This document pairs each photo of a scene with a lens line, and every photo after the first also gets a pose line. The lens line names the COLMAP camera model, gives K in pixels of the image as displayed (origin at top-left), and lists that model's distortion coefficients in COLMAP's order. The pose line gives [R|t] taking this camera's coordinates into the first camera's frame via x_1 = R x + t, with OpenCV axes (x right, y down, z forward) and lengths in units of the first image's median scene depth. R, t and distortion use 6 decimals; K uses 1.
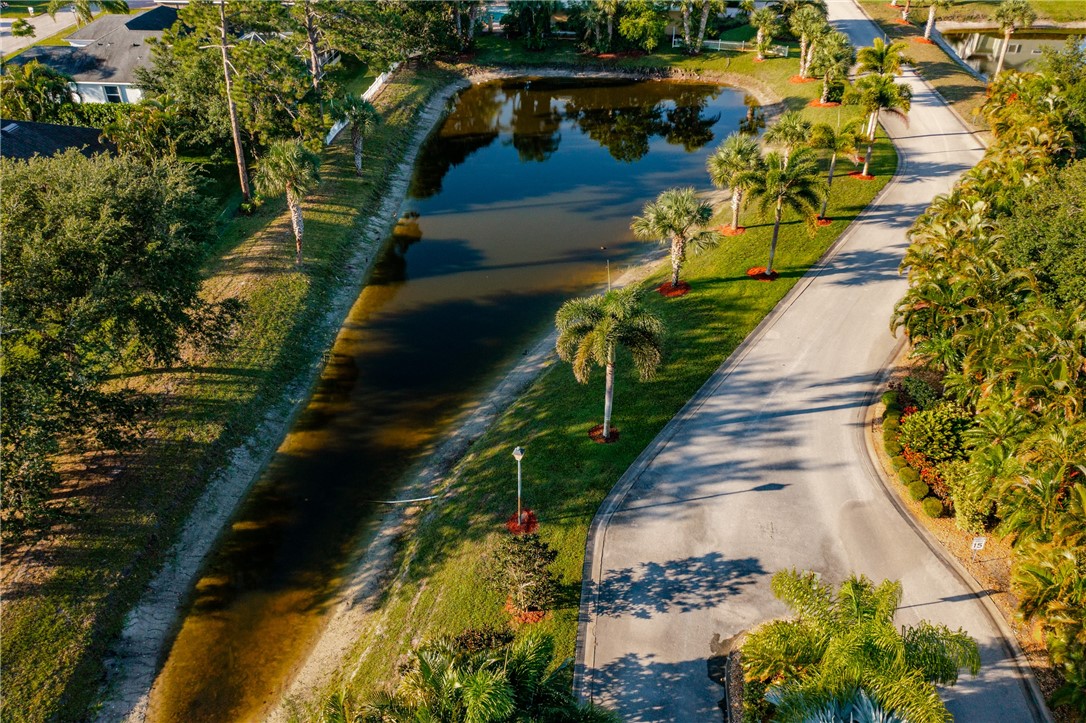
lens RADIAL K [[860.4, 0, 546.0], [0, 860.4, 364.7], [0, 0, 1]] dist [-0.000397, 0.005516]
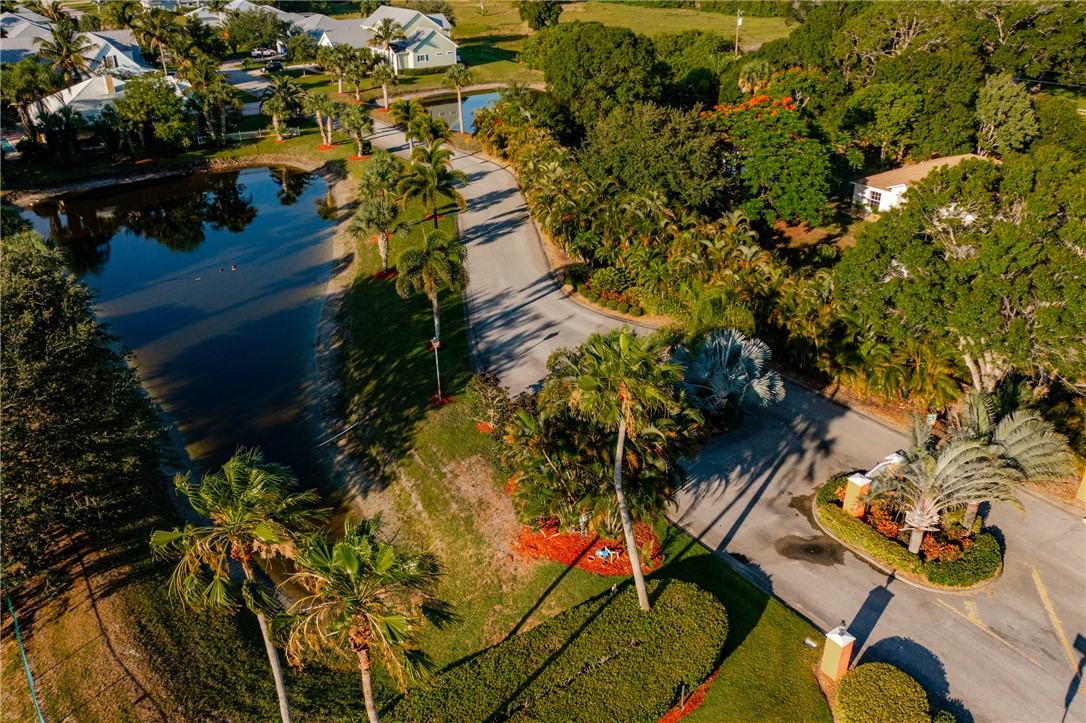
lens RADIAL K [[860.4, 0, 538.8], [0, 860.4, 360.1], [0, 0, 1]] dist [-0.000397, 0.005516]
pose [[0.748639, -0.302171, 0.590112, -0.470229], [0.380546, 0.924715, -0.009270, 0.128651], [-0.542884, 0.231505, 0.807268, -0.159266]]
